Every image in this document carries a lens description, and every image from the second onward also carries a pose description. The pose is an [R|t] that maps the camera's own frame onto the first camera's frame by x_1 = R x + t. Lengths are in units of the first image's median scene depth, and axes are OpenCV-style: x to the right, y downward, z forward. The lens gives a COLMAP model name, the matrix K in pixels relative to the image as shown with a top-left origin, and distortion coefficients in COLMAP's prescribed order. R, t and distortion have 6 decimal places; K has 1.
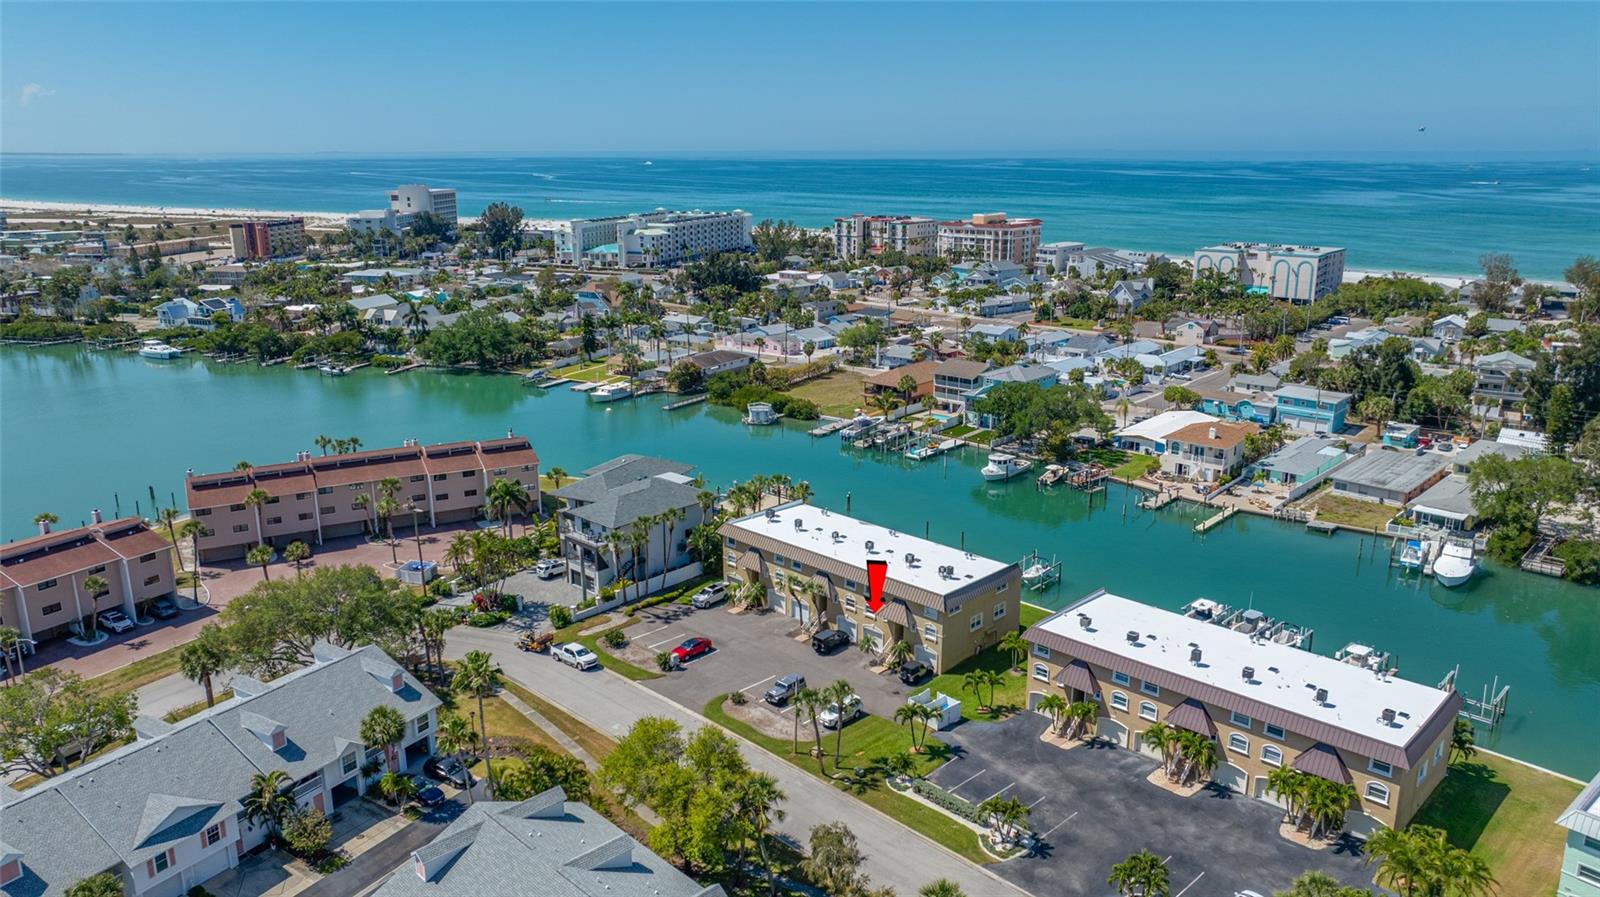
lens RADIAL K [[1126.1, 0, 803.9], [0, 1126.1, 451.7], [0, 0, 1]] dist [-0.019407, 0.003118]
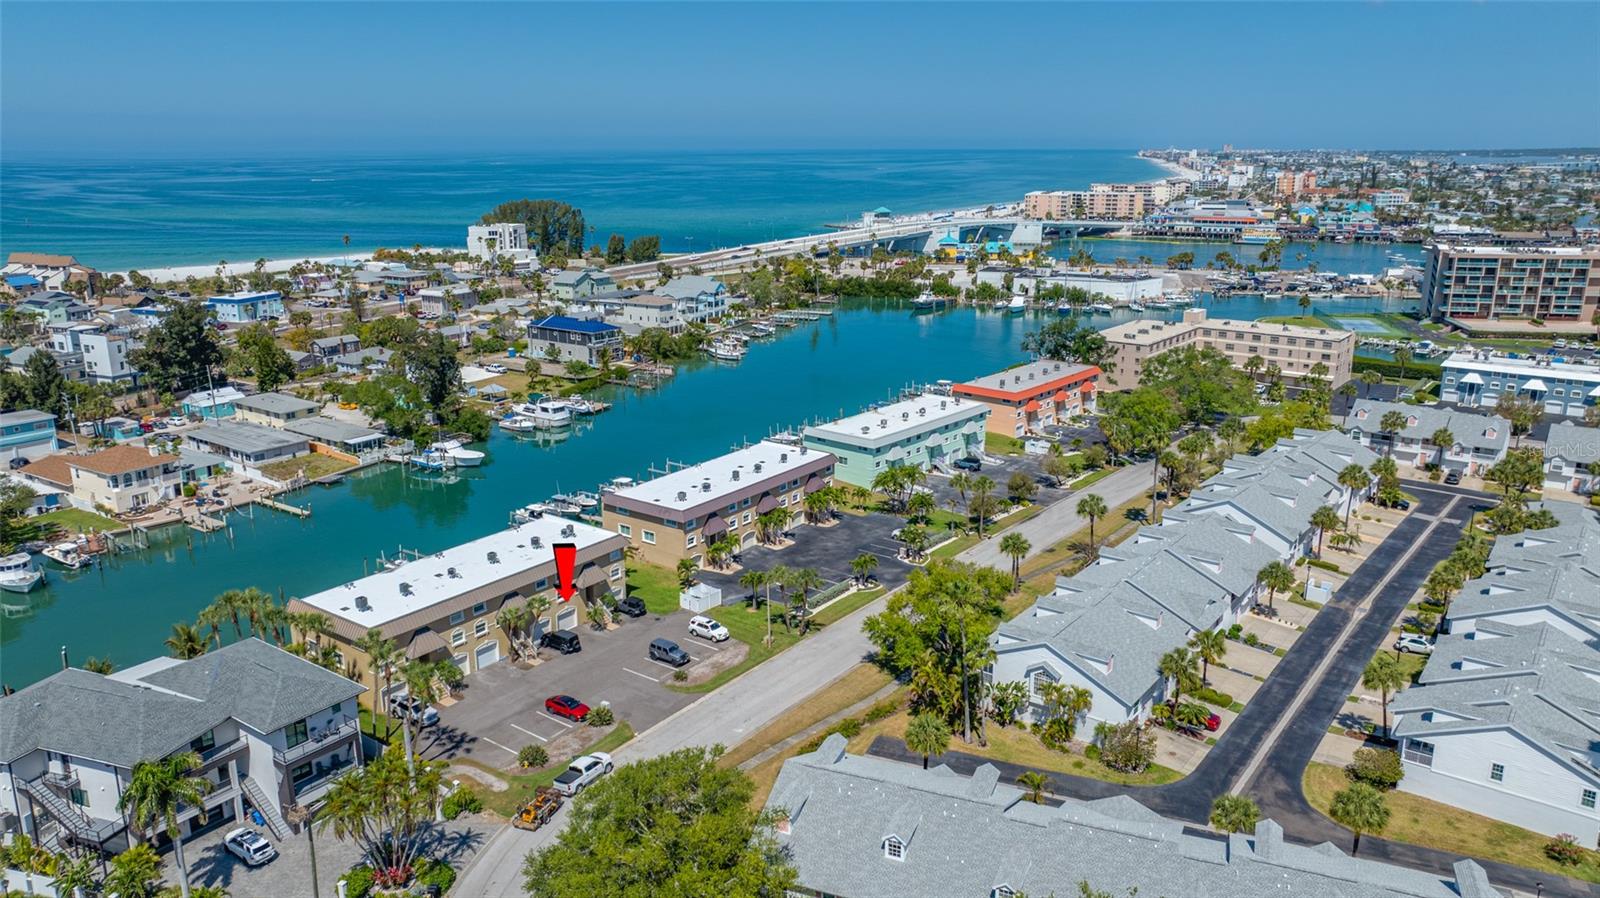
lens RADIAL K [[1126.1, 0, 803.9], [0, 1126.1, 452.2], [0, 0, 1]] dist [-0.019407, 0.003118]
pose [[-0.144373, -0.258467, 0.955171, -0.594732], [0.259779, 0.921525, 0.288628, -0.140822], [-0.954815, 0.289804, -0.065899, 0.529977]]
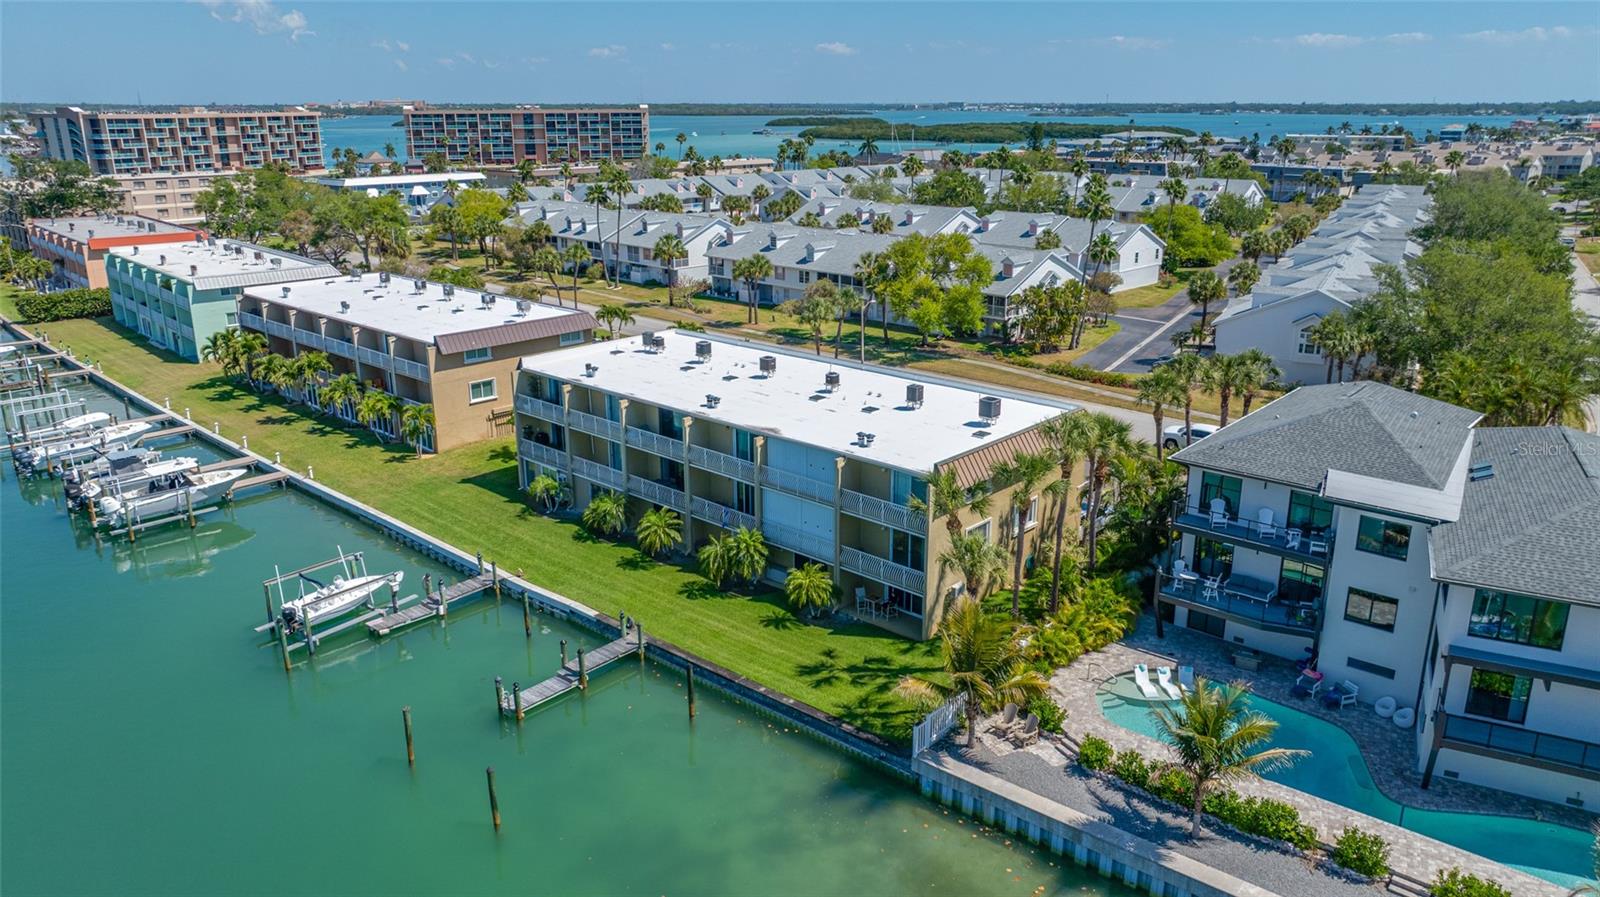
lens RADIAL K [[1130.7, 0, 804.6], [0, 1130.7, 448.7], [0, 0, 1]] dist [-0.049500, 0.060169]
pose [[-0.999639, 0.011192, -0.024414, 0.036902], [-0.003553, 0.845927, 0.533287, -0.115526], [0.026621, 0.533182, -0.845582, 1.002106]]
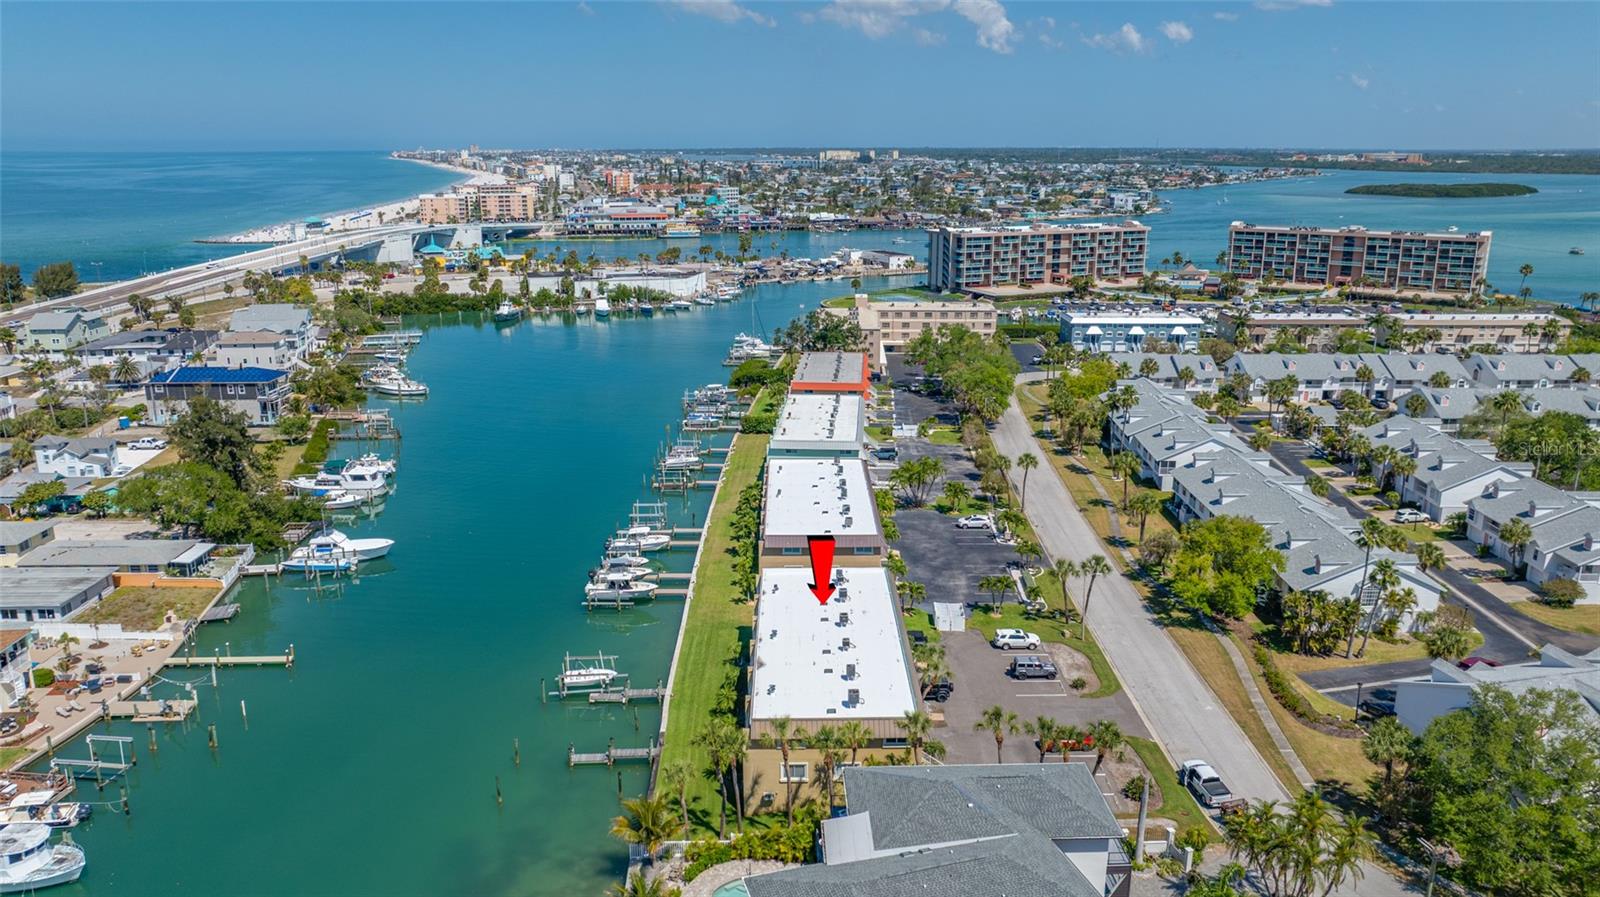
lens RADIAL K [[1135.9, 0, 804.8], [0, 1135.9, 453.3], [0, 0, 1]] dist [-0.014730, -0.004864]
pose [[-0.704230, -0.183736, 0.685785, -0.322594], [0.186937, 0.883861, 0.428771, -0.265220], [-0.684919, 0.430152, -0.588094, 0.990938]]
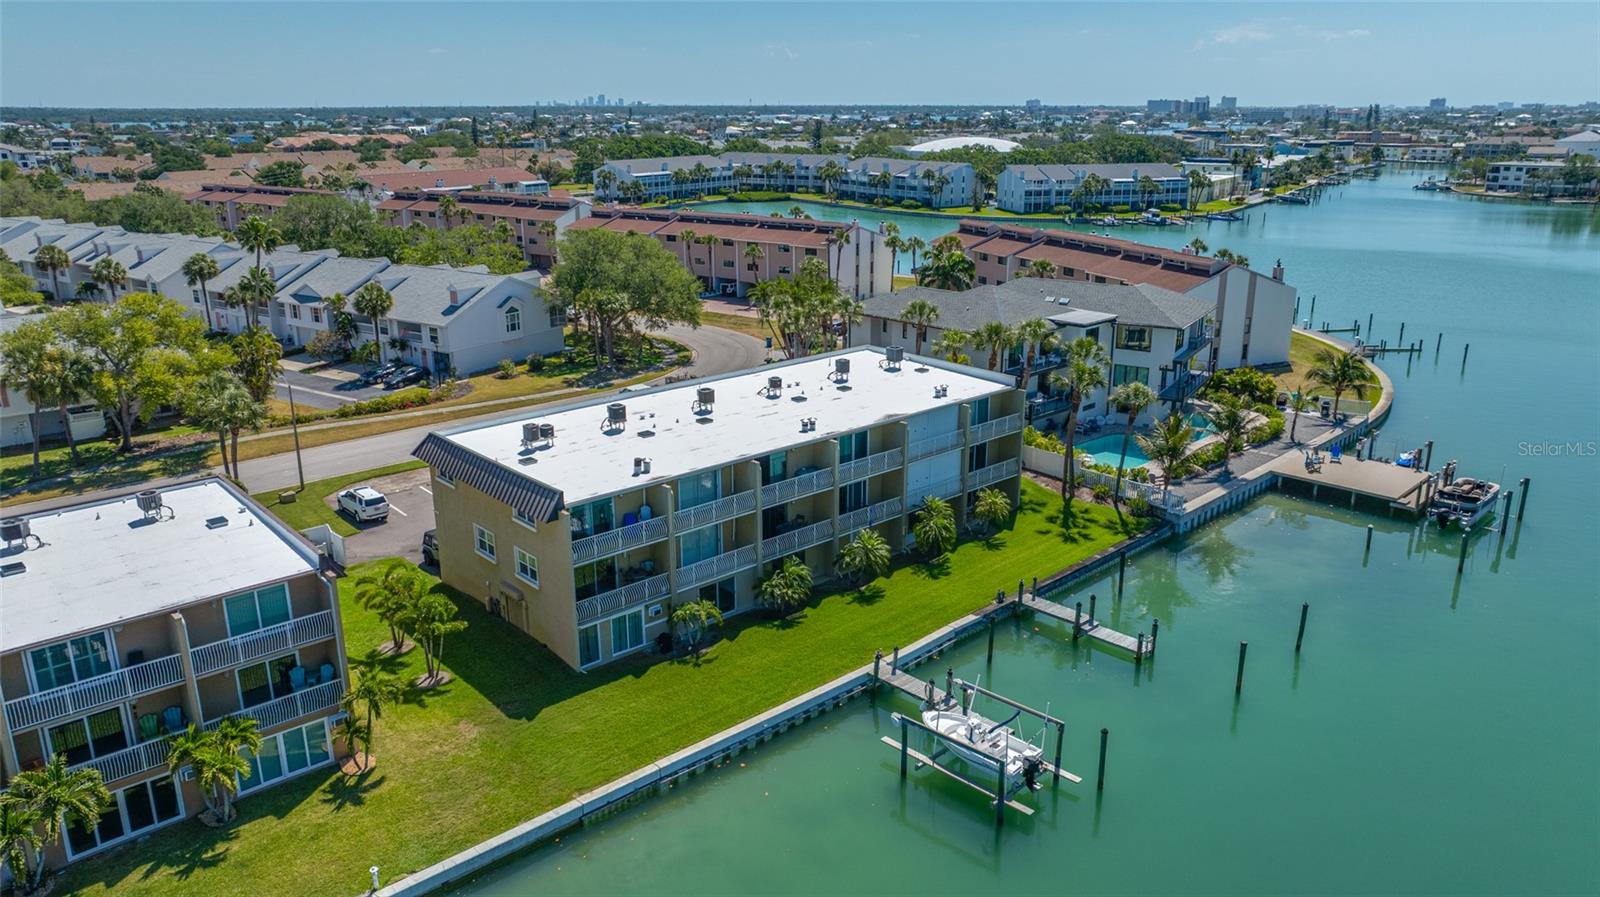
lens RADIAL K [[1126.1, 0, 803.9], [0, 1126.1, 451.7], [0, 0, 1]] dist [-0.019407, 0.003118]
pose [[-0.060717, 0.294953, -0.953581, 0.373863], [-0.258398, 0.918131, 0.300441, -0.039931], [0.964129, 0.264645, 0.020469, 0.704177]]
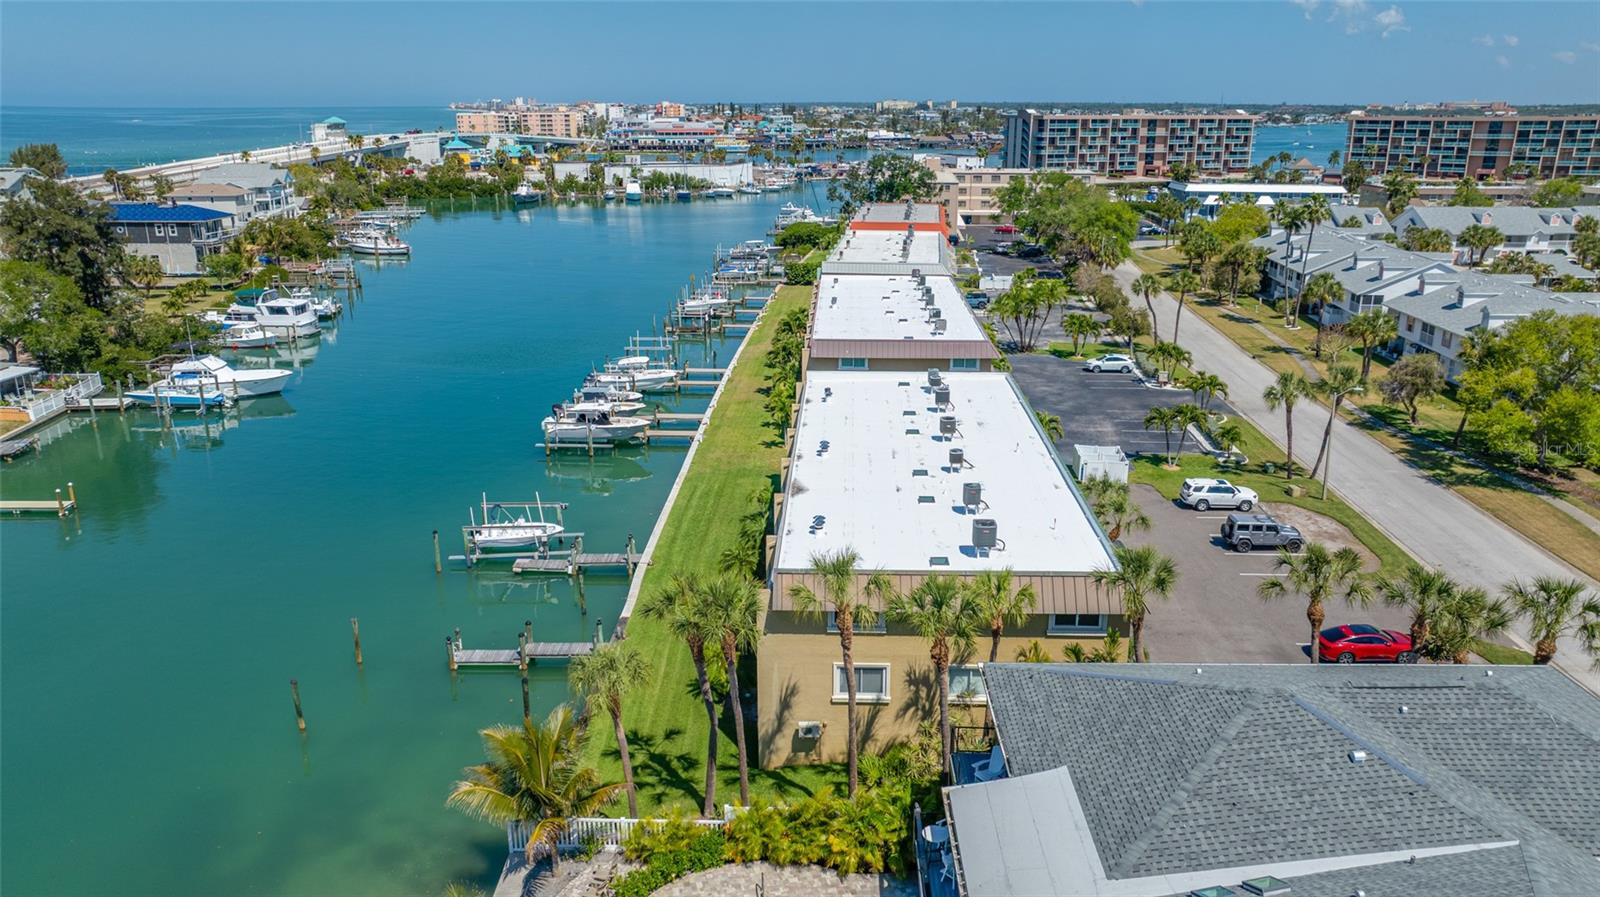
lens RADIAL K [[1126.1, 0, 803.9], [0, 1126.1, 451.7], [0, 0, 1]] dist [-0.019407, 0.003118]
pose [[-0.669121, -0.218534, 0.710296, -0.160820], [0.194696, 0.870853, 0.451341, -0.088781], [-0.717196, 0.440294, -0.540158, 0.882171]]
